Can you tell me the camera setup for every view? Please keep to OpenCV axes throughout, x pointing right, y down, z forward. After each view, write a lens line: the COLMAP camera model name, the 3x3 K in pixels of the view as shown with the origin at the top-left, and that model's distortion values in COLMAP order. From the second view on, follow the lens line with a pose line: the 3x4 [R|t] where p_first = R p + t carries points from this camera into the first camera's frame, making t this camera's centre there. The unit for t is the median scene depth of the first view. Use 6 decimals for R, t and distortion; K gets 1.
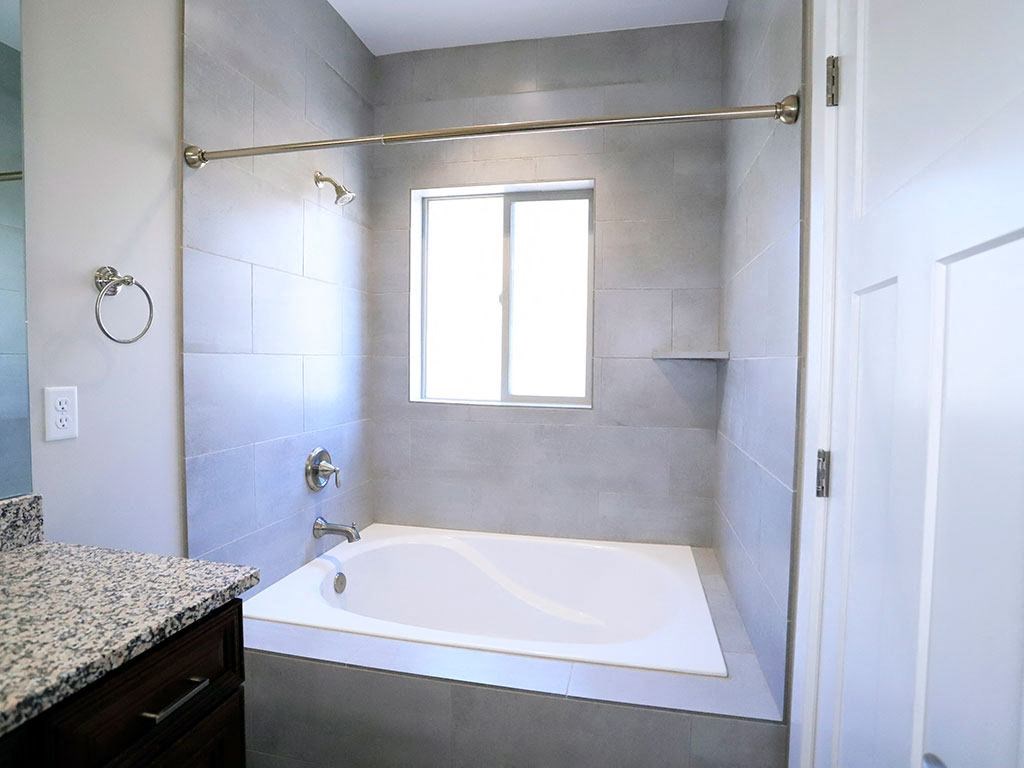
lens RADIAL K [[558.3, 0, 513.8], [0, 558.3, 384.7], [0, 0, 1]] dist [-0.037080, 0.009673]
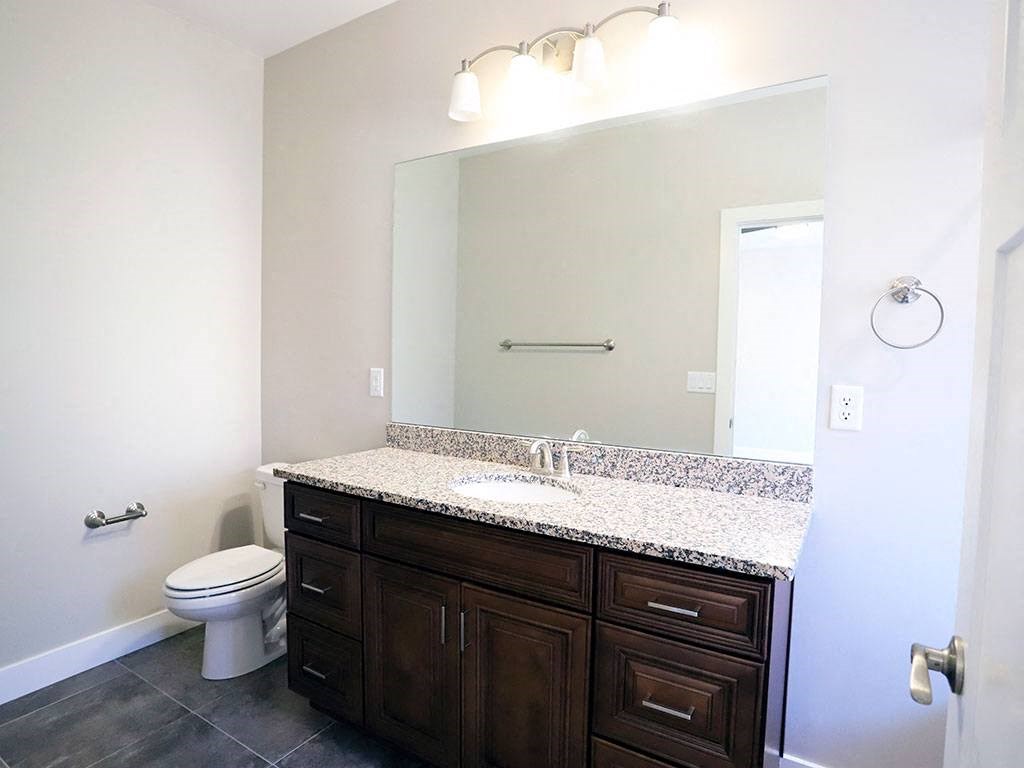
lens RADIAL K [[558.3, 0, 514.2], [0, 558.3, 386.6], [0, 0, 1]] dist [-0.037080, 0.009673]
pose [[-0.321563, 0.039274, -0.946073, 0.745044], [-0.057466, 0.996488, 0.060899, -0.035757], [0.945143, 0.073950, -0.318177, 0.940478]]
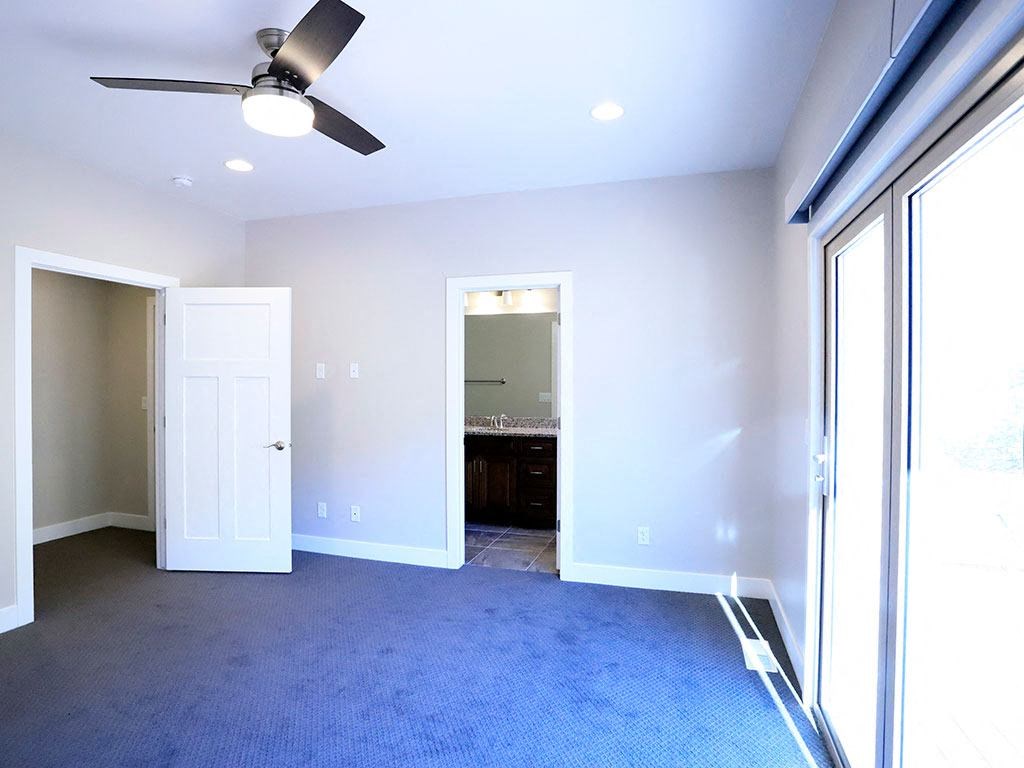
lens RADIAL K [[558.3, 0, 512.4], [0, 558.3, 382.3], [0, 0, 1]] dist [-0.037080, 0.009673]
pose [[-0.078724, -0.003913, -0.996889, 5.017254], [-0.042864, 0.999081, -0.000537, -0.112654], [0.995975, 0.042688, -0.078819, 1.089842]]
